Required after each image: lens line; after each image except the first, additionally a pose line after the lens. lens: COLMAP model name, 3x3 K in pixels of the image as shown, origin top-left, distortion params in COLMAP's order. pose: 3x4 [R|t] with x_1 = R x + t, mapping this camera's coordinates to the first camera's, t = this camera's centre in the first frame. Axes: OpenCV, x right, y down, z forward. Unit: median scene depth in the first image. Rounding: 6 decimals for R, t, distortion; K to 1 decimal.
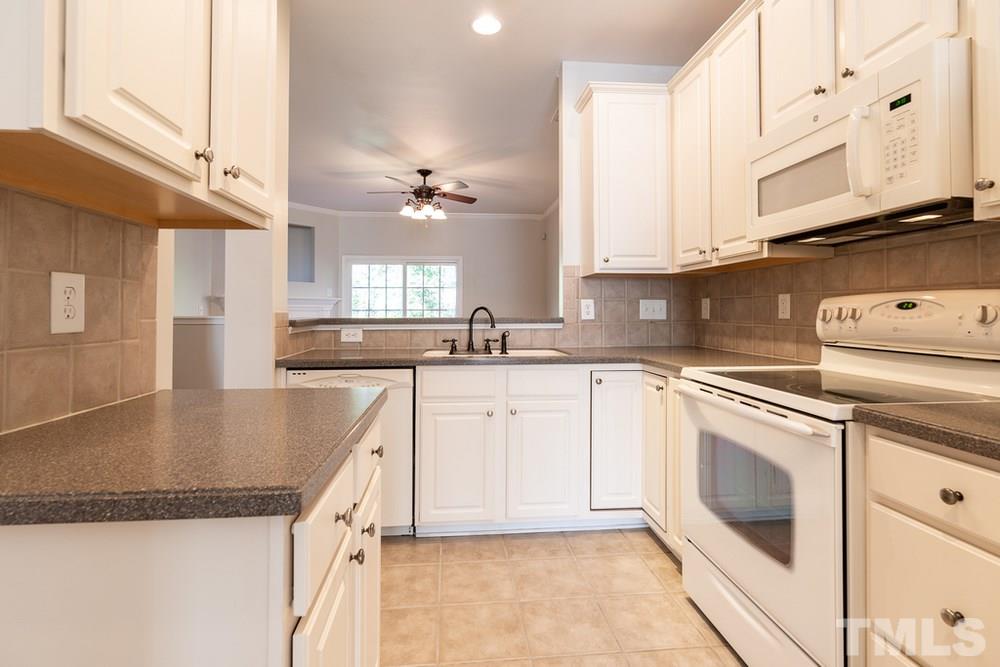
lens RADIAL K [[480.1, 0, 494.5], [0, 480.1, 300.7], [0, 0, 1]] dist [-0.003420, -0.000158]
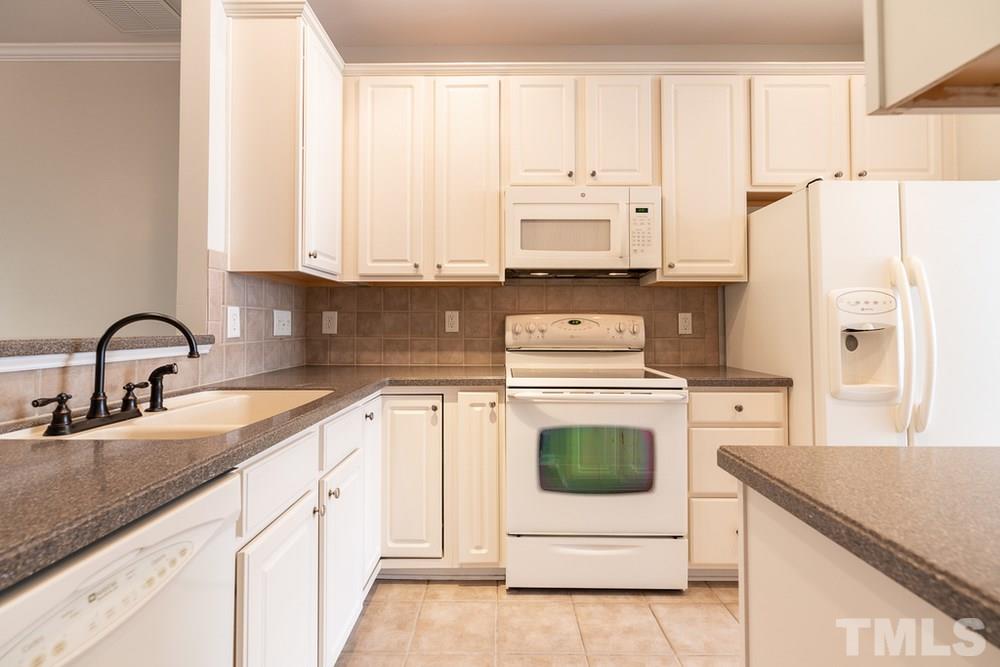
lens RADIAL K [[464.5, 0, 499.0], [0, 464.5, 314.0], [0, 0, 1]] dist [-0.001893, -0.000019]
pose [[0.096597, 0.029079, 0.994899, -0.507712], [-0.023601, 0.999359, -0.026918, 0.020489], [-0.995044, -0.020880, 0.097221, 0.732693]]
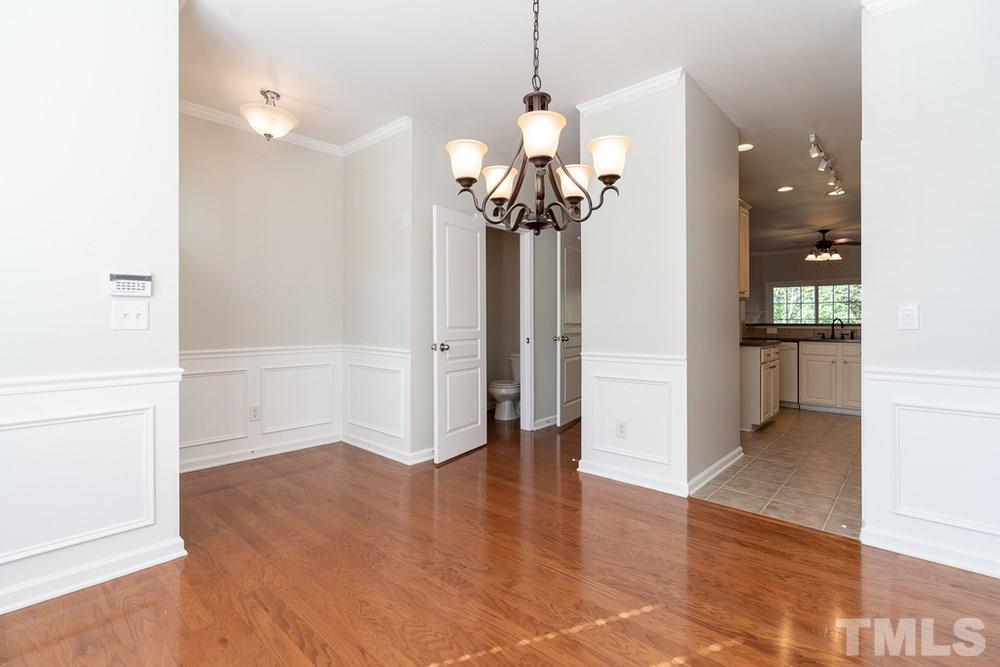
lens RADIAL K [[460.7, 0, 498.4], [0, 460.7, 320.9], [0, 0, 1]] dist [-0.002378, -0.000131]
pose [[0.674799, 0.000440, -0.738001, 0.553062], [0.018356, 0.999680, 0.017380, -0.047255], [0.737773, -0.025275, 0.674576, -1.799856]]
